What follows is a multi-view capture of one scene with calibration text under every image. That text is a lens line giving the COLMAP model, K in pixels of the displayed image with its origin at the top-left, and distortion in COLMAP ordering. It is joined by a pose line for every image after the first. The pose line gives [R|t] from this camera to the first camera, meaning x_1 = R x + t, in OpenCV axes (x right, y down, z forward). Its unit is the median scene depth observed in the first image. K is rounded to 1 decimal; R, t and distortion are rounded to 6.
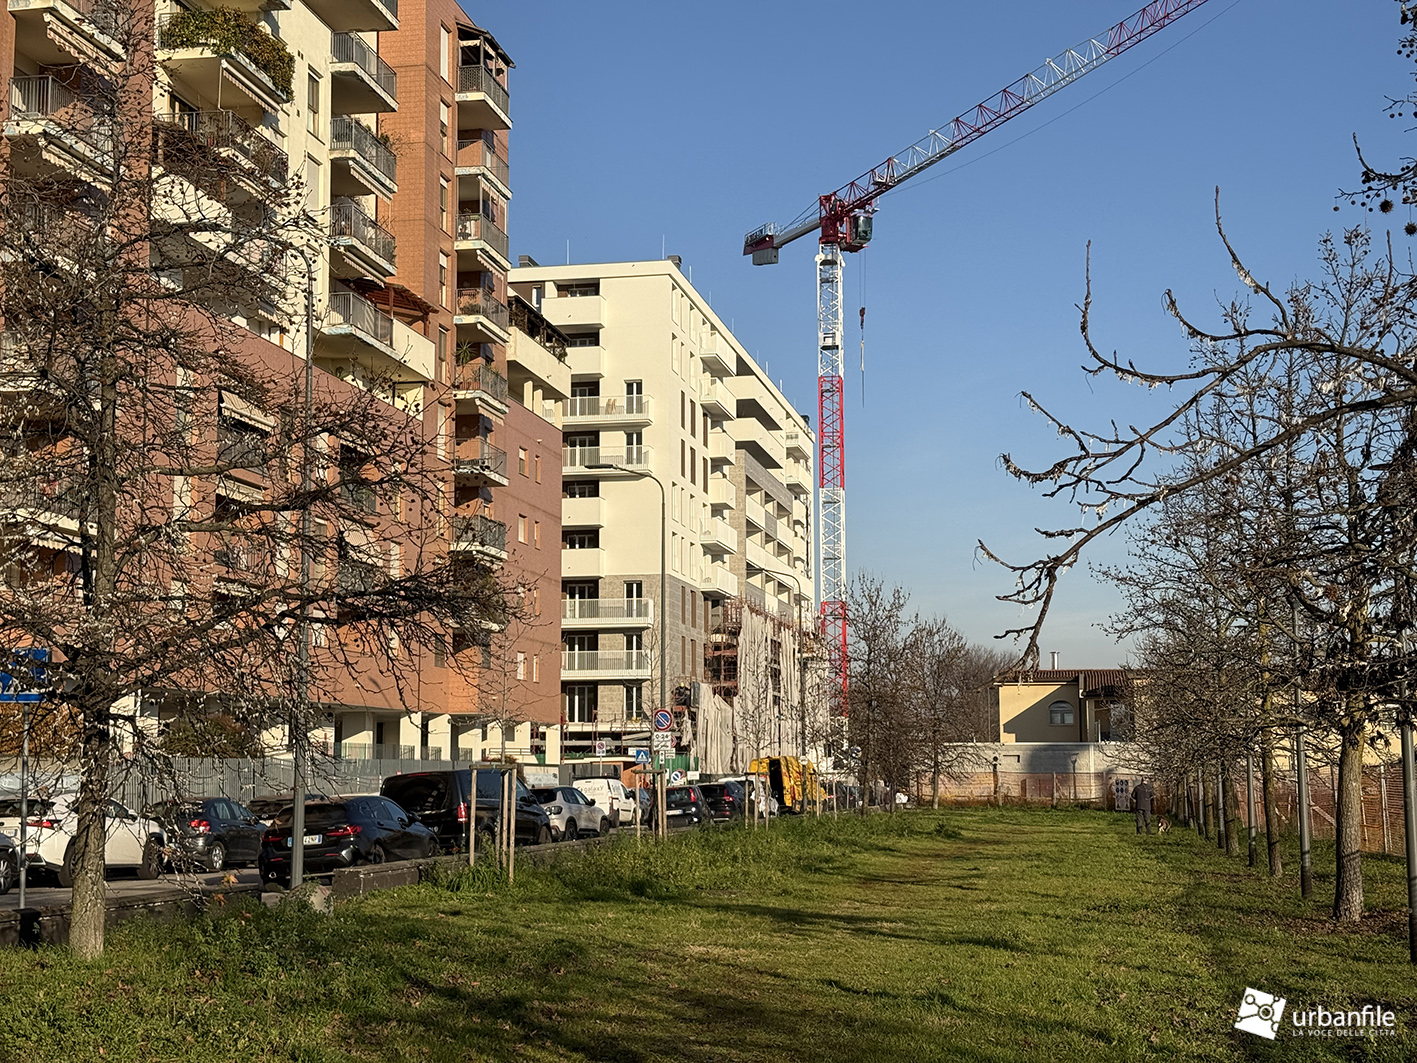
lens RADIAL K [[1999.3, 0, 708.5], [0, 1999.3, 531.5], [0, 0, 1]] dist [0.109937, 0.029557]
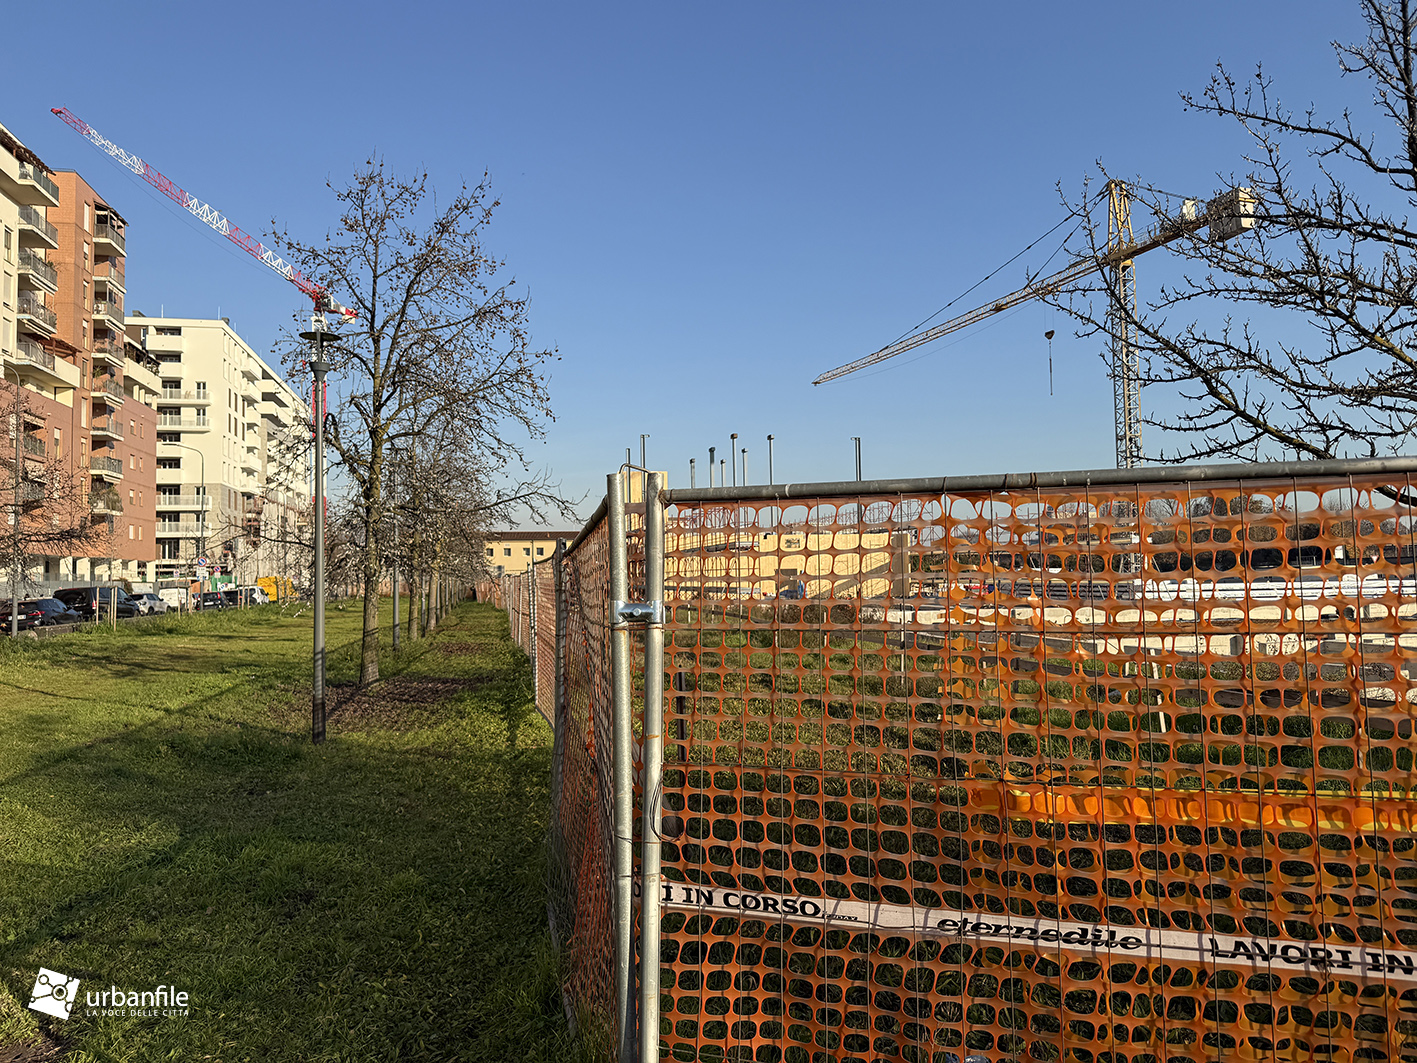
lens RADIAL K [[982.3, 0, 708.5], [0, 982.3, 531.5], [0, 0, 1]] dist [-0.000530, -0.006722]
pose [[0.907173, 0.007199, 0.420696, 0.016239], [-0.036792, 0.997381, 0.062269, -0.015376], [-0.419146, -0.071967, 0.905062, -0.117852]]
